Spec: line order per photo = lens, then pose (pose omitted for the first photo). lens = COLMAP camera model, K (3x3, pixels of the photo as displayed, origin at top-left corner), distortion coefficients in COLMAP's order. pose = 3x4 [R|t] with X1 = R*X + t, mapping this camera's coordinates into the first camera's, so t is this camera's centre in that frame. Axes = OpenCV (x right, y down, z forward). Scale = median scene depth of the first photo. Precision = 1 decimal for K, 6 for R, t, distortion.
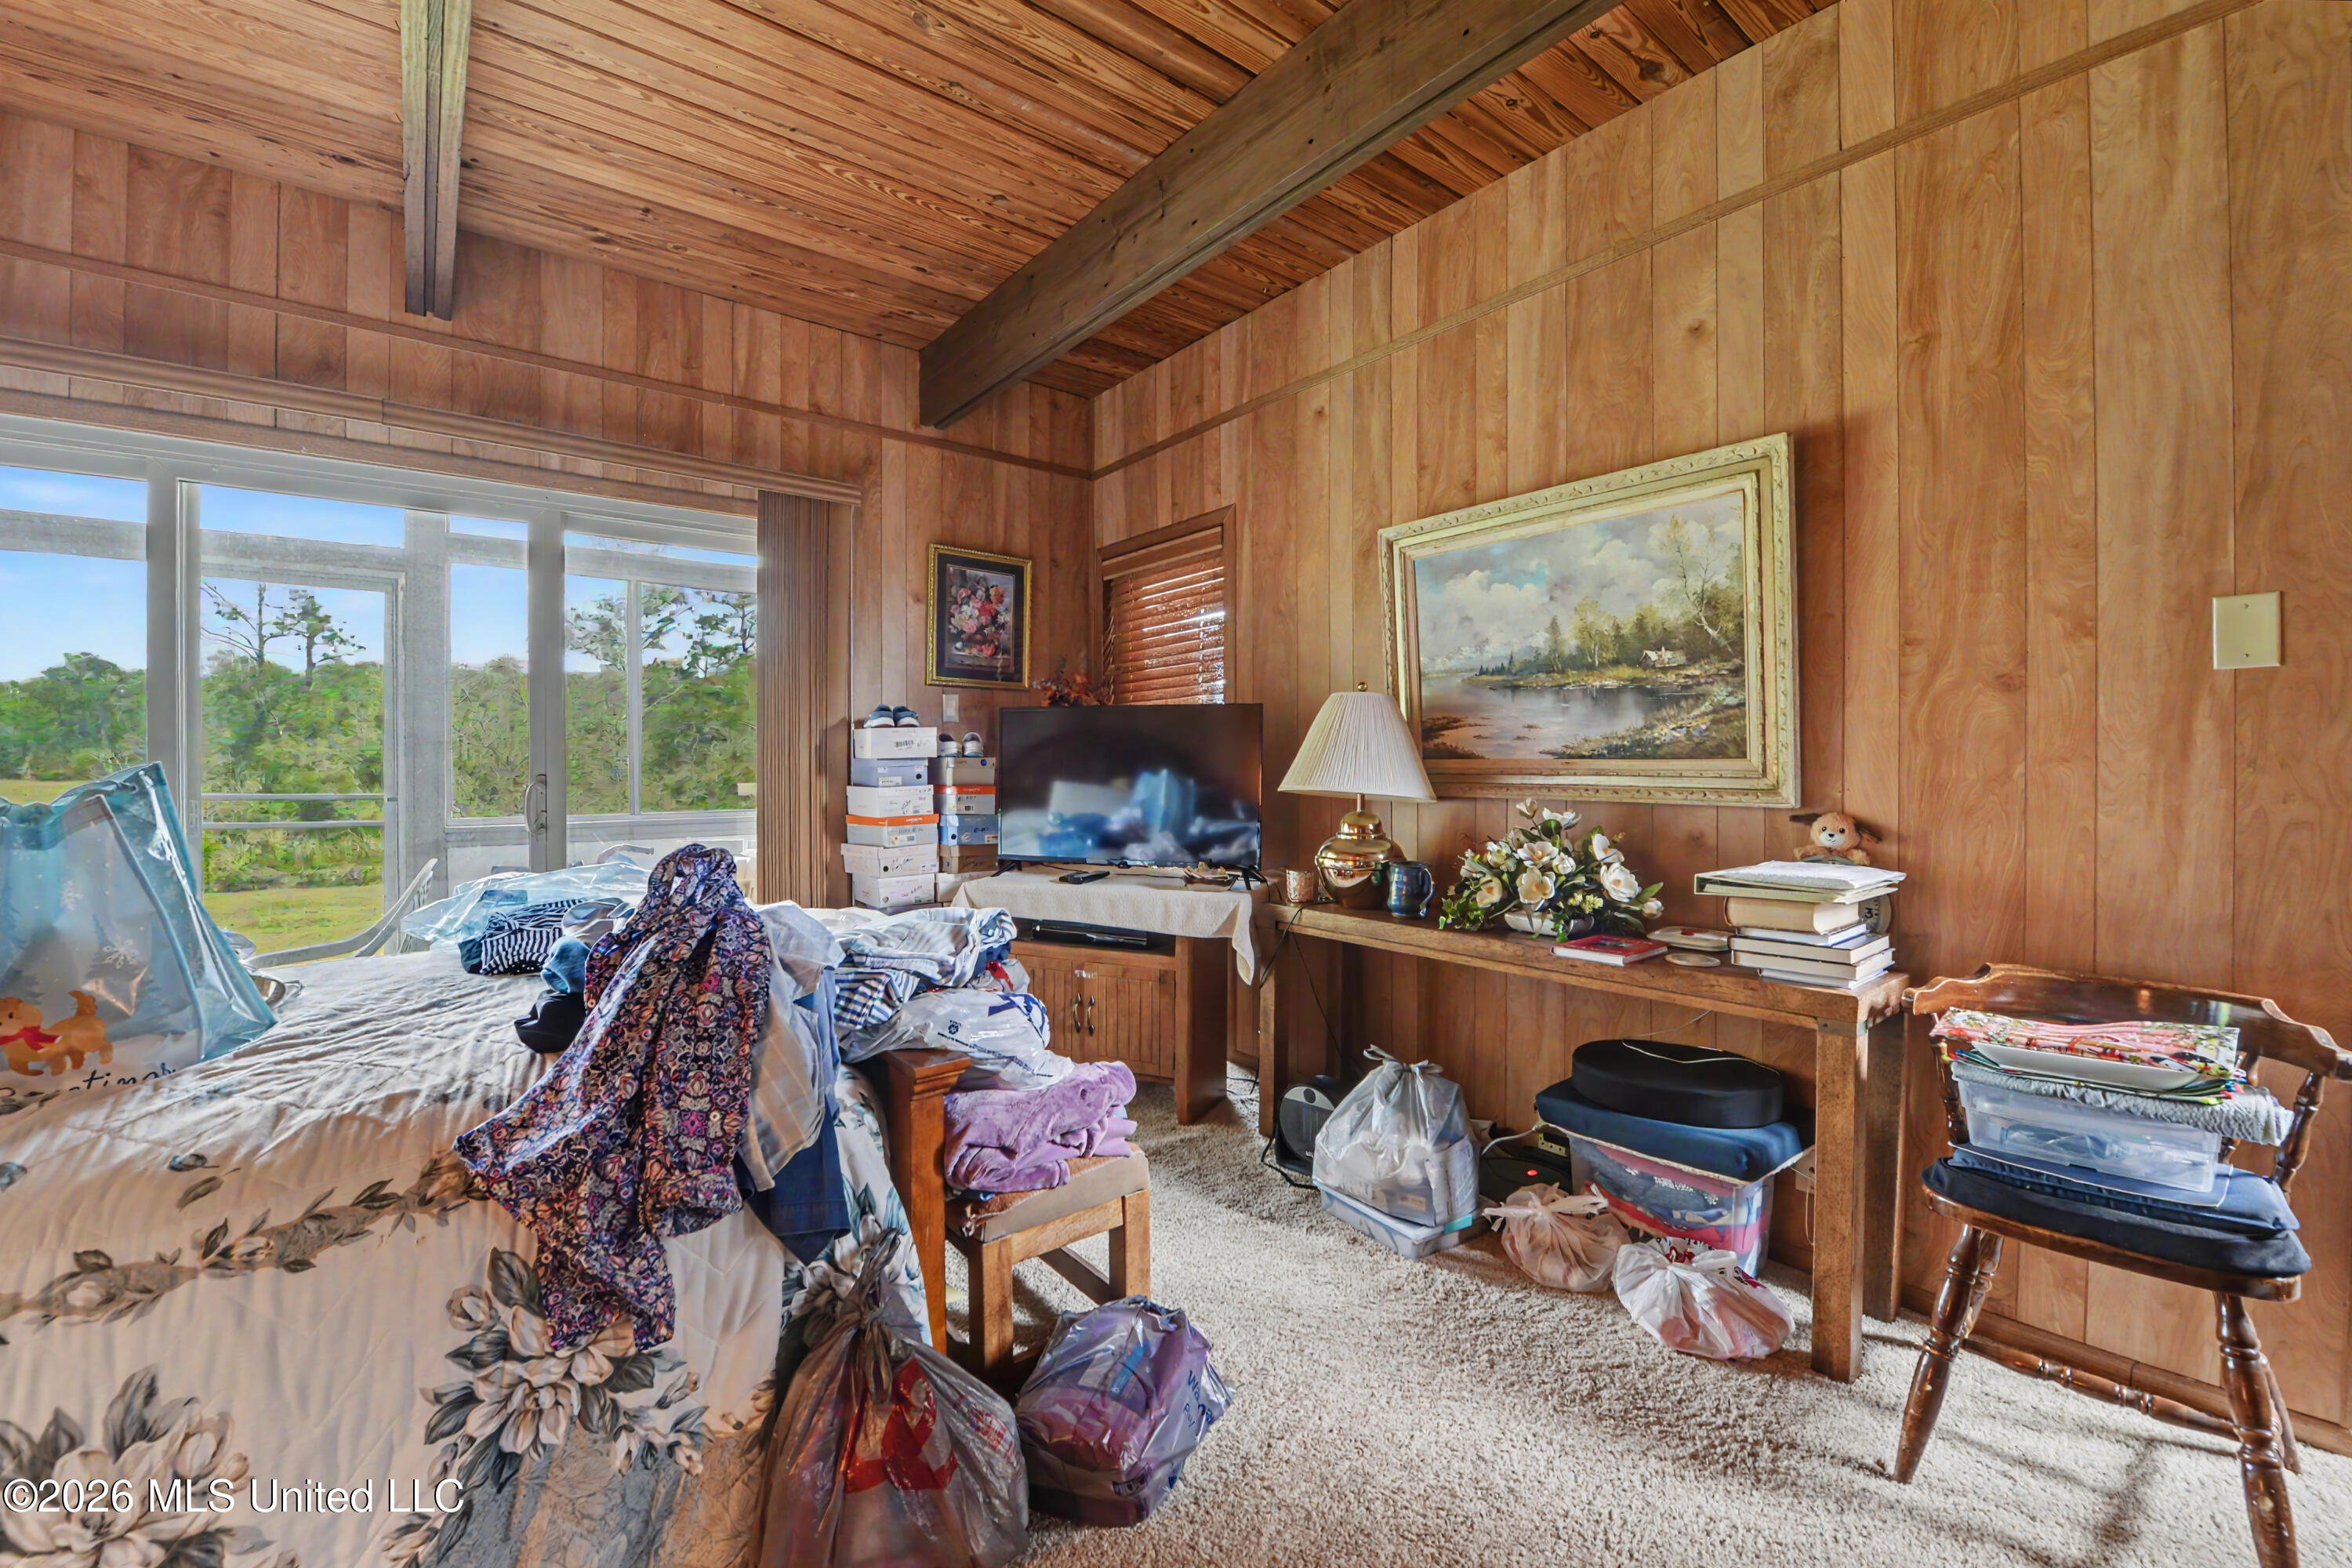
lens RADIAL K [[948.1, 0, 1159.2], [0, 948.1, 777.3], [0, 0, 1]] dist [-0.024319, 0.000180]
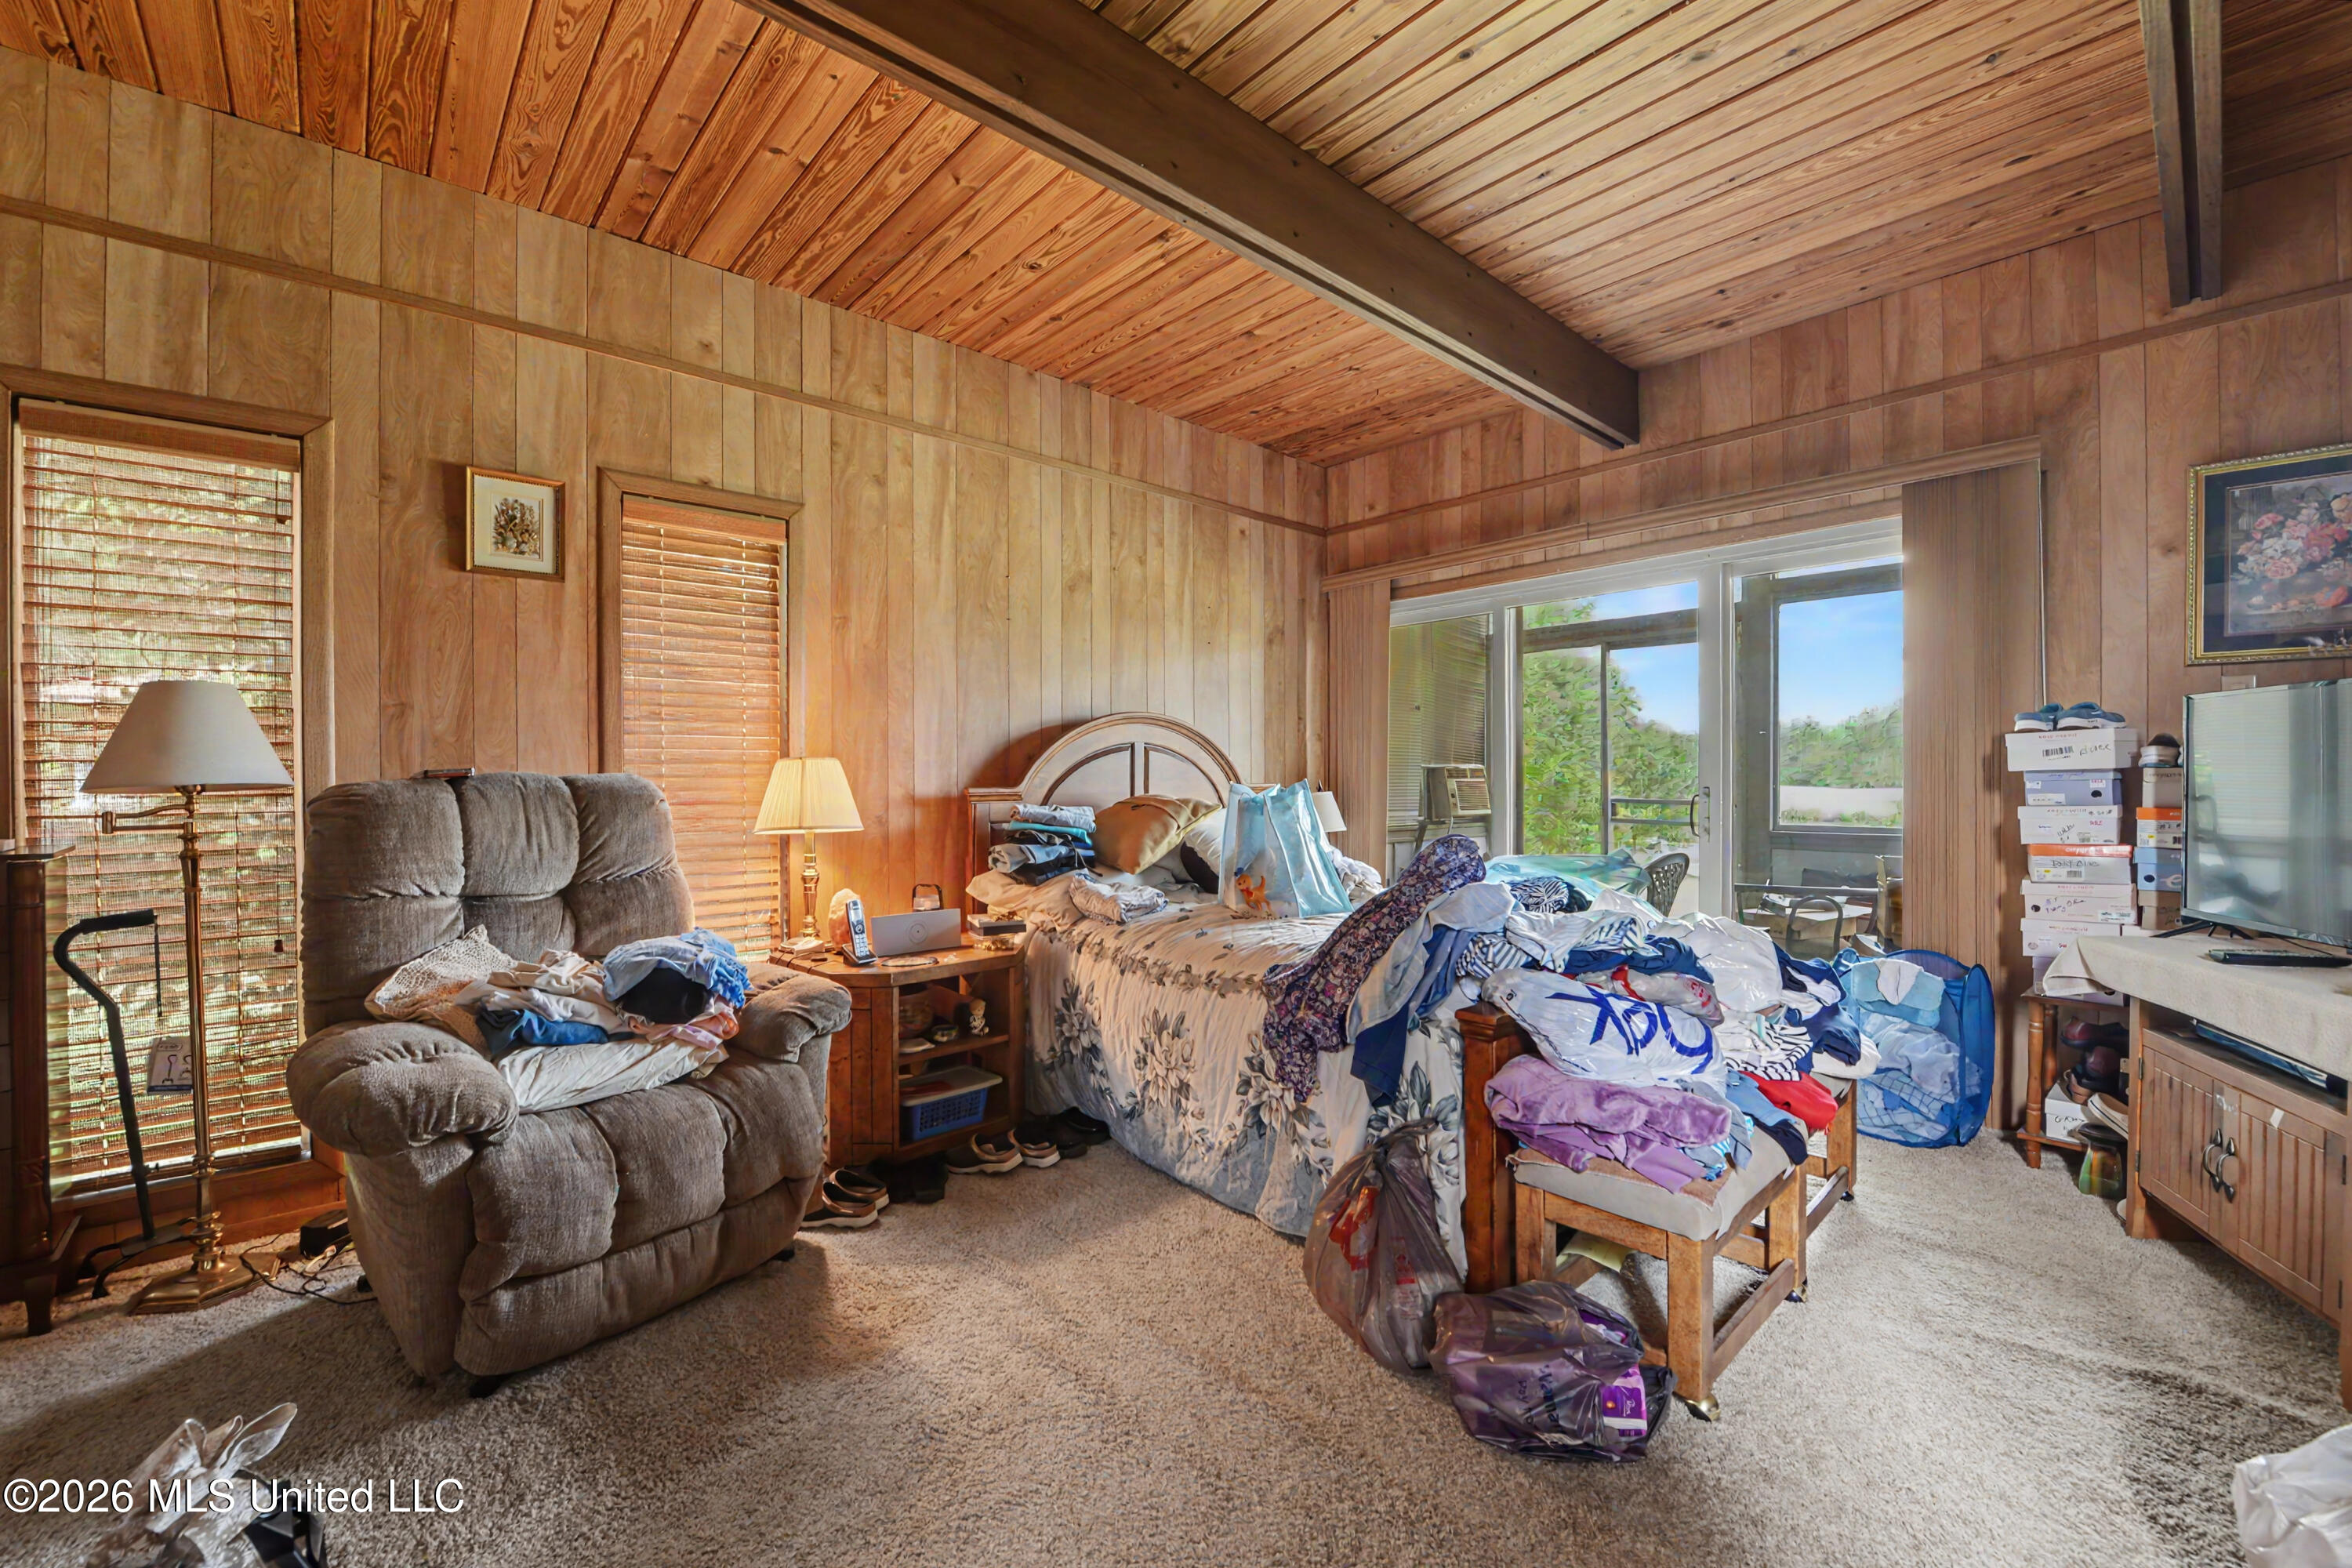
lens RADIAL K [[948.1, 0, 1183.0], [0, 948.1, 782.6], [0, 0, 1]] dist [-0.024319, 0.000180]
pose [[0.068935, 0.003691, -0.997614, 1.176868], [-0.009776, 0.999948, 0.003024, -0.013744], [0.997573, 0.009545, 0.068968, 0.590698]]
